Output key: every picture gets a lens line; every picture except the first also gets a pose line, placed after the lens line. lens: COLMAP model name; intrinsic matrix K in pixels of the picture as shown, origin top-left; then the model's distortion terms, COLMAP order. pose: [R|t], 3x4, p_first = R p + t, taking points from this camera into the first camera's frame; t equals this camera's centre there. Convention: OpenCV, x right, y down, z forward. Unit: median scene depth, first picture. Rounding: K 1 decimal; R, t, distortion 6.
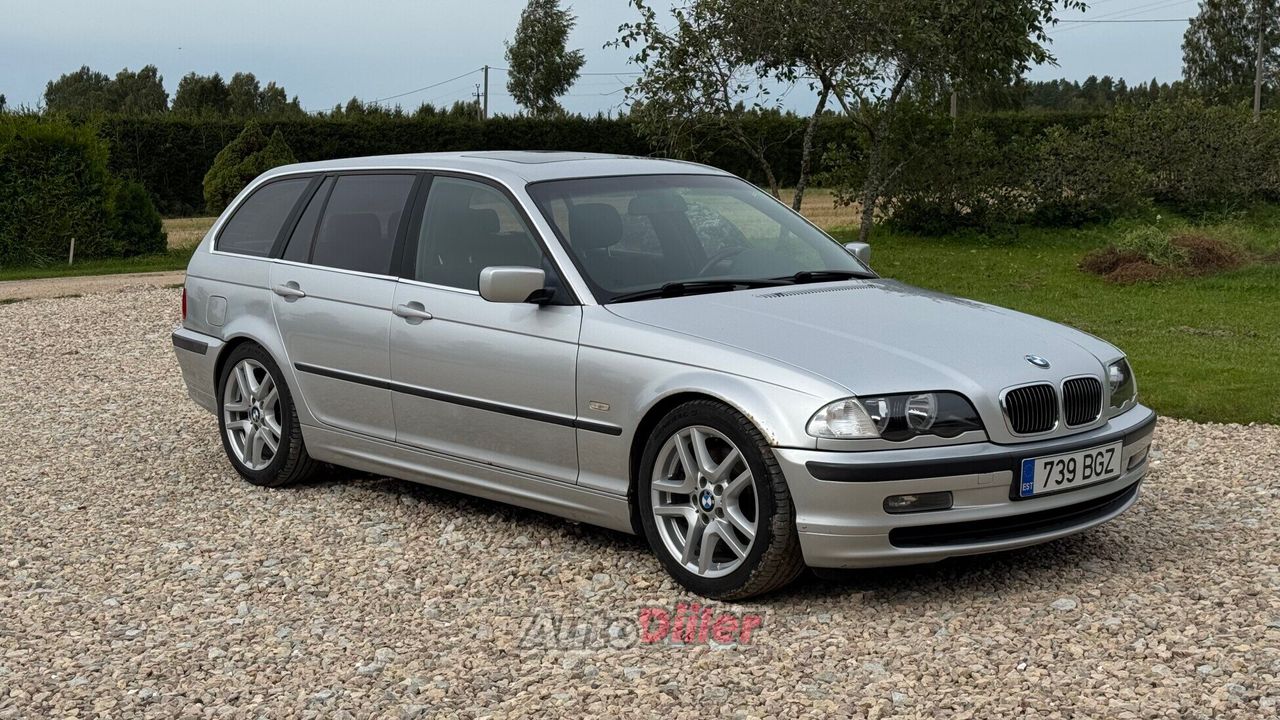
lens RADIAL K [[1773.1, 0, 638.0], [0, 1773.1, 353.5], [0, 0, 1]] dist [0.145648, 0.000000]
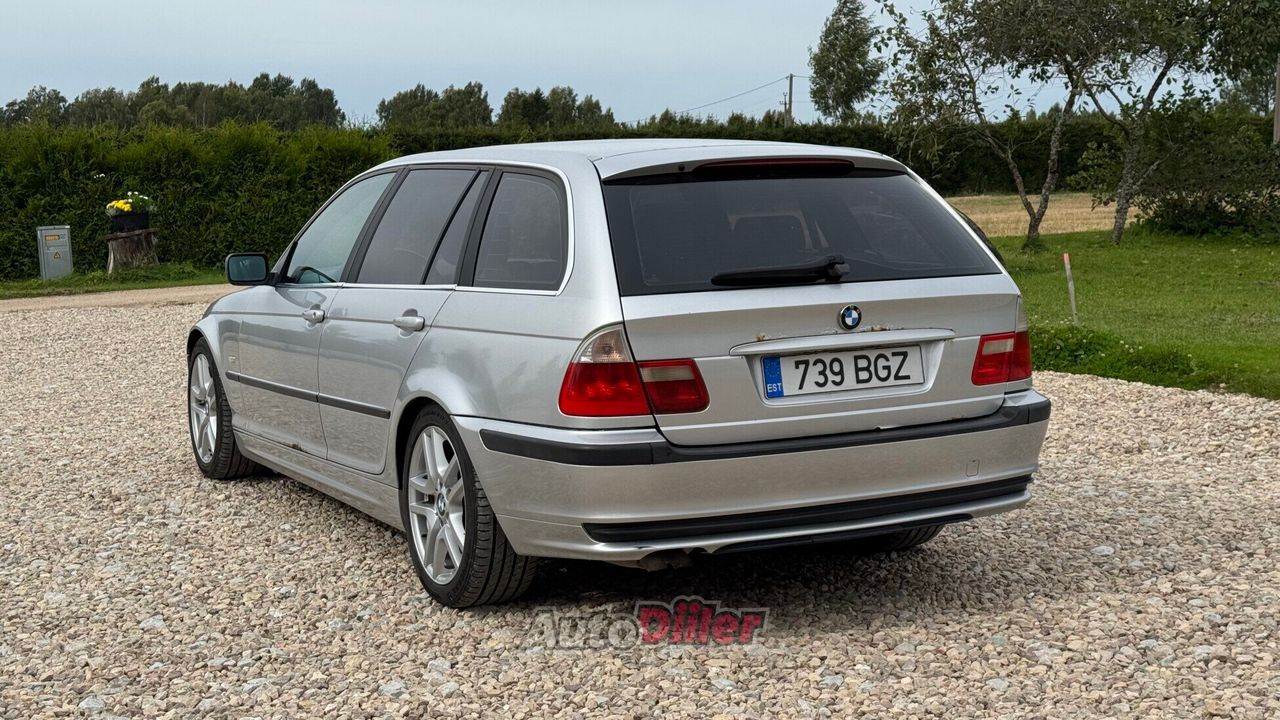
lens RADIAL K [[1773.1, 0, 645.7], [0, 1773.1, 360.2], [0, 0, 1]] dist [0.145648, 0.000000]
pose [[0.985473, 0.011089, -0.169472, 0.114986], [-0.011261, 0.999937, -0.000055, 0.020762], [0.169461, 0.001962, 0.985535, -0.101212]]
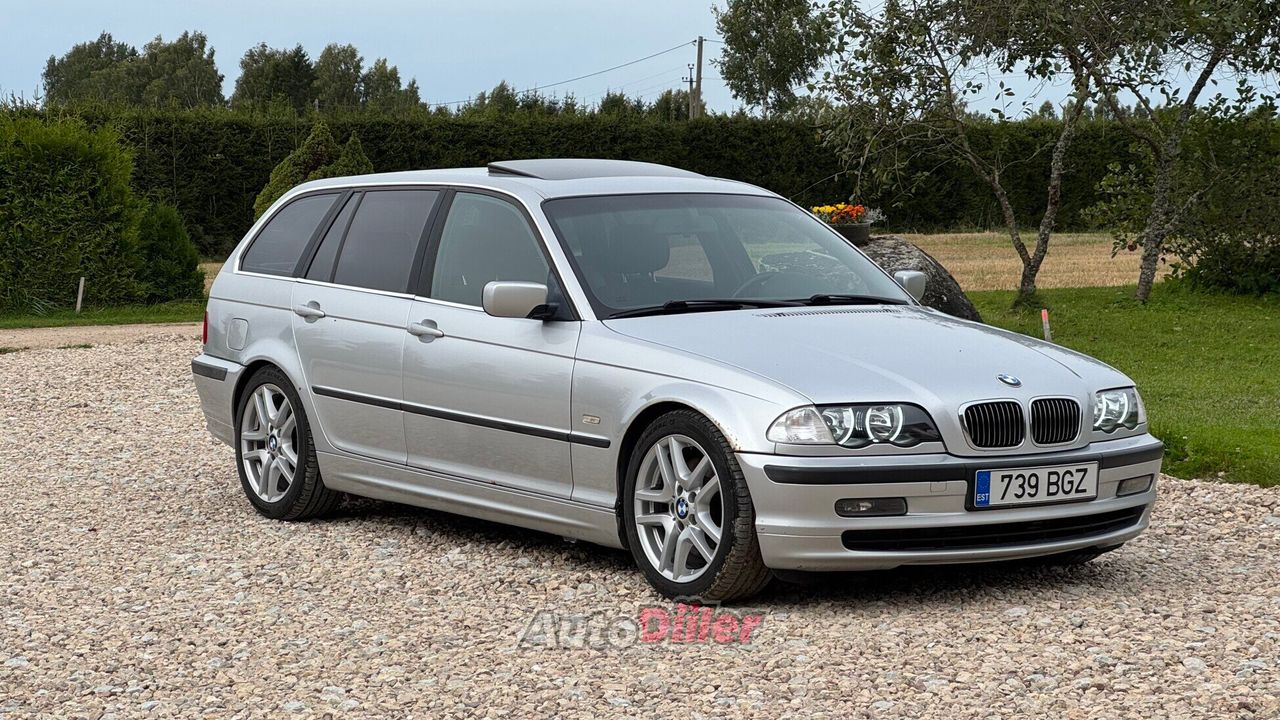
lens RADIAL K [[2848.0, 0, 639.0], [0, 2848.0, 362.5], [0, 0, 1]] dist [0.194510, 0.000000]
pose [[0.993804, 0.021940, -0.108963, 0.155371], [-0.026891, 0.998662, -0.044171, 0.058568], [0.107849, 0.046828, 0.993064, -0.525337]]
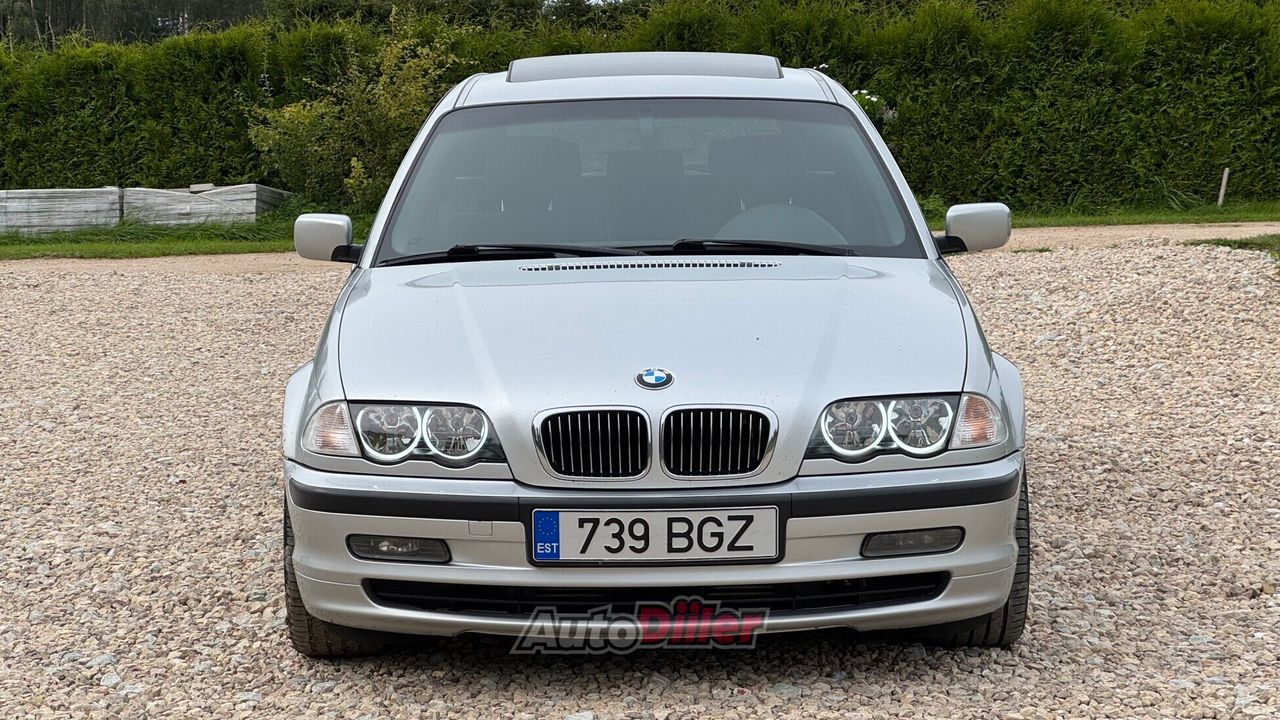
lens RADIAL K [[2848.0, 0, 631.3], [0, 2848.0, 370.1], [0, 0, 1]] dist [0.194510, 0.000000]
pose [[0.746089, 0.075481, -0.661554, 0.776993], [-0.070508, 0.996924, 0.034228, -0.029920], [0.662103, 0.021108, 0.749116, 0.128073]]
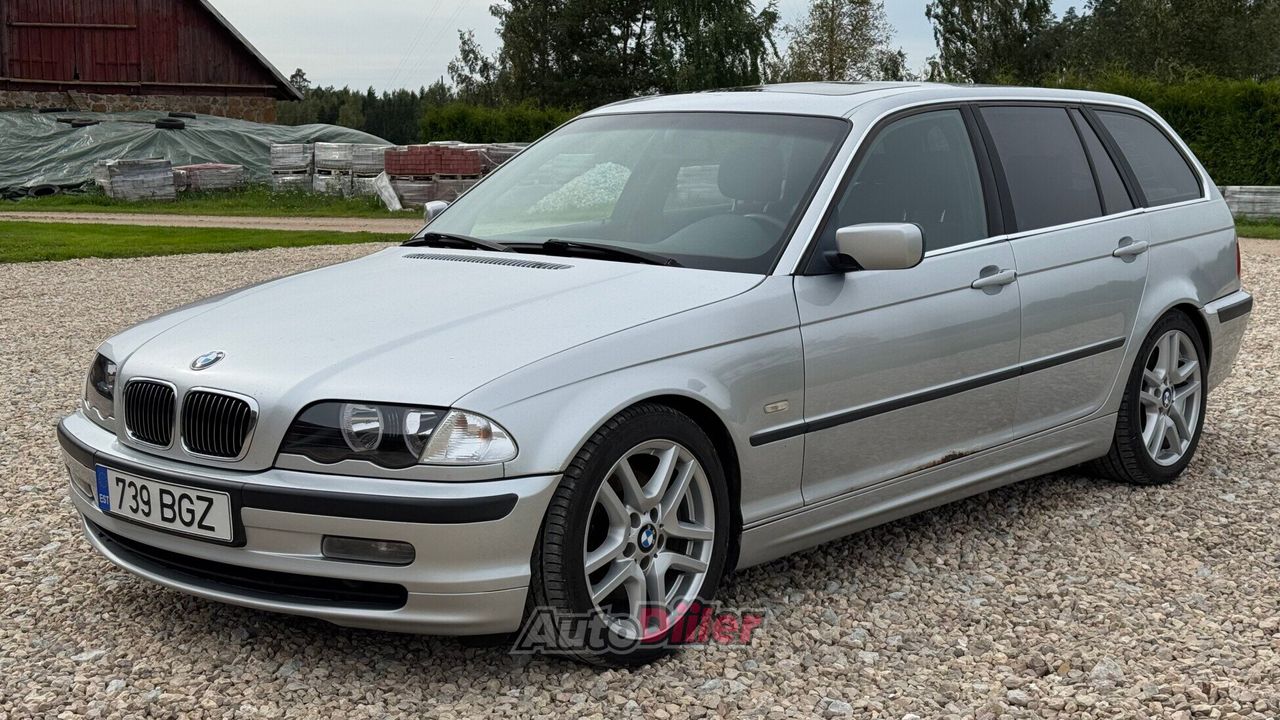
lens RADIAL K [[1773.1, 0, 632.8], [0, 1773.1, 367.3], [0, 0, 1]] dist [0.145648, 0.000000]
pose [[0.111812, 0.154786, -0.981600, 0.804892], [-0.114617, 0.983211, 0.141985, -0.098549], [0.987097, 0.096633, 0.127676, 0.879677]]
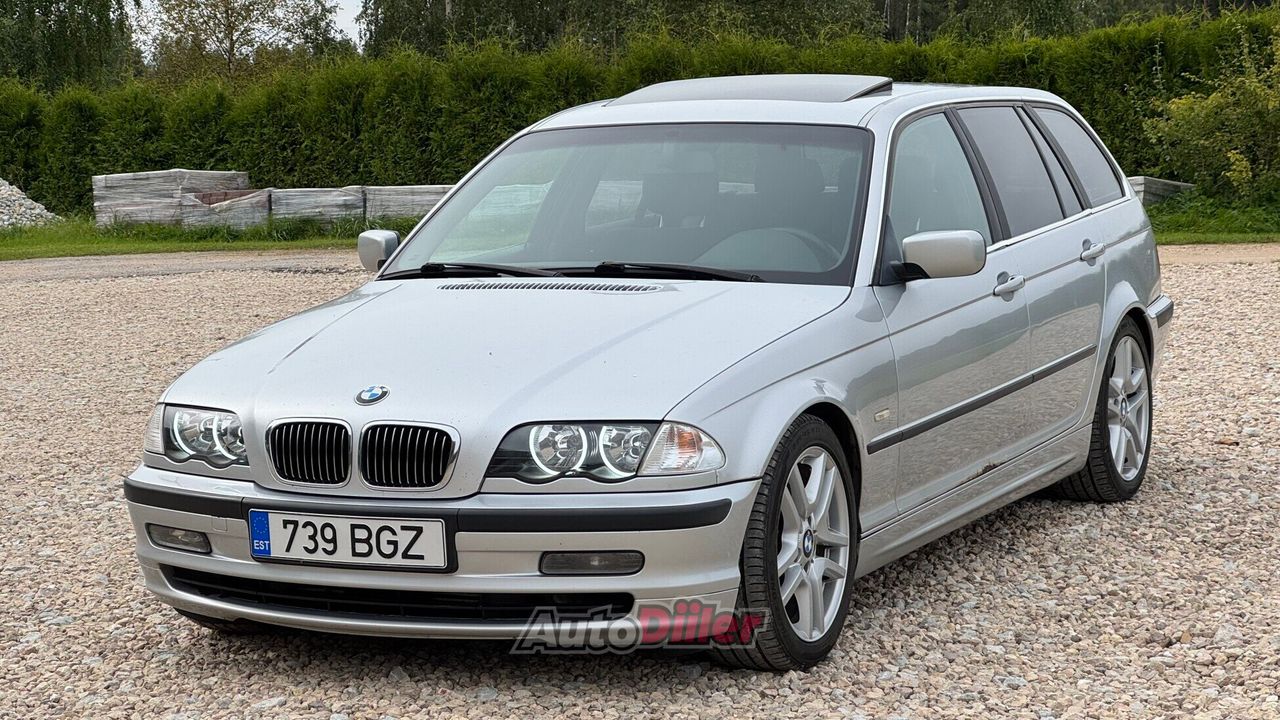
lens RADIAL K [[2848.0, 0, 607.0], [0, 2848.0, 388.2], [0, 0, 1]] dist [0.194510, 0.000000]
pose [[0.371242, 0.107875, -0.922249, 1.114378], [-0.084733, 0.993020, 0.082044, -0.085980], [0.924662, 0.047687, 0.377791, 0.517617]]
